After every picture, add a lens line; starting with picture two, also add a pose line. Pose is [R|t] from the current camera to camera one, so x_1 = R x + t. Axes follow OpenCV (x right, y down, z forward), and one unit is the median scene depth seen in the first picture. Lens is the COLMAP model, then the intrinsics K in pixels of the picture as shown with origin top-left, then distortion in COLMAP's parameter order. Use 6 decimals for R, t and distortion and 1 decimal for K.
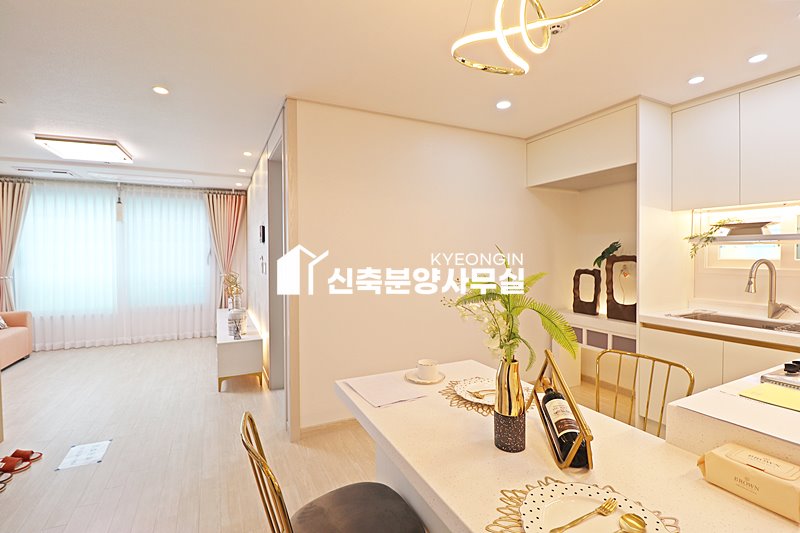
lens RADIAL K [[372.4, 0, 398.9], [0, 372.4, 260.3], [0, 0, 1]] dist [-0.002017, -0.012320]
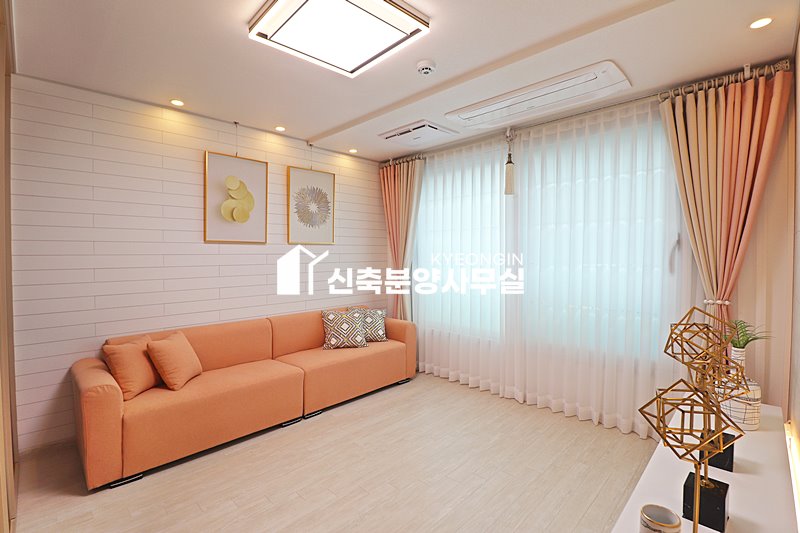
lens RADIAL K [[370.5, 0, 397.0], [0, 370.5, 260.8], [0, 0, 1]] dist [-0.000271, -0.012137]
pose [[0.322458, 0.019678, -0.946379, -0.368700], [-0.013362, 0.999779, 0.016235, -0.006503], [0.946489, 0.007410, 0.322650, 0.959198]]
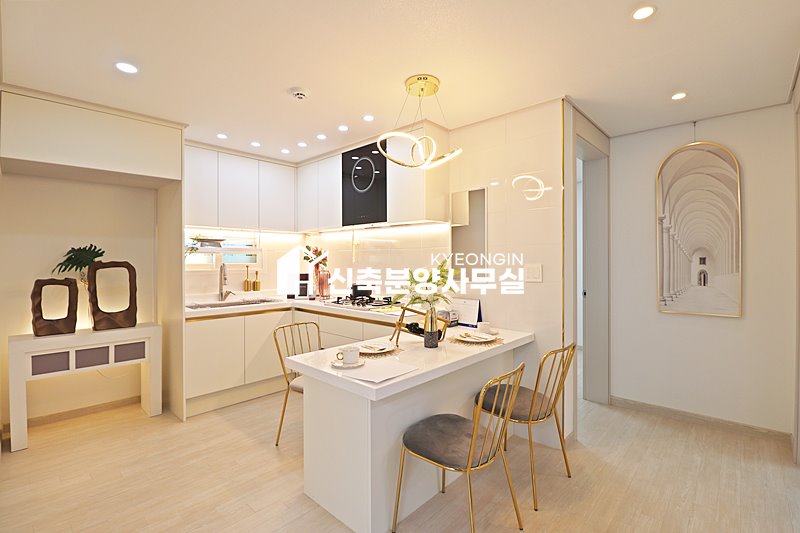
lens RADIAL K [[370.5, 0, 397.0], [0, 370.5, 260.8], [0, 0, 1]] dist [-0.000271, -0.012137]
pose [[-0.352110, 0.003486, 0.935952, -0.489183], [0.018725, 0.999819, 0.003320, -0.003742], [-0.935771, 0.018695, -0.352111, 0.574929]]
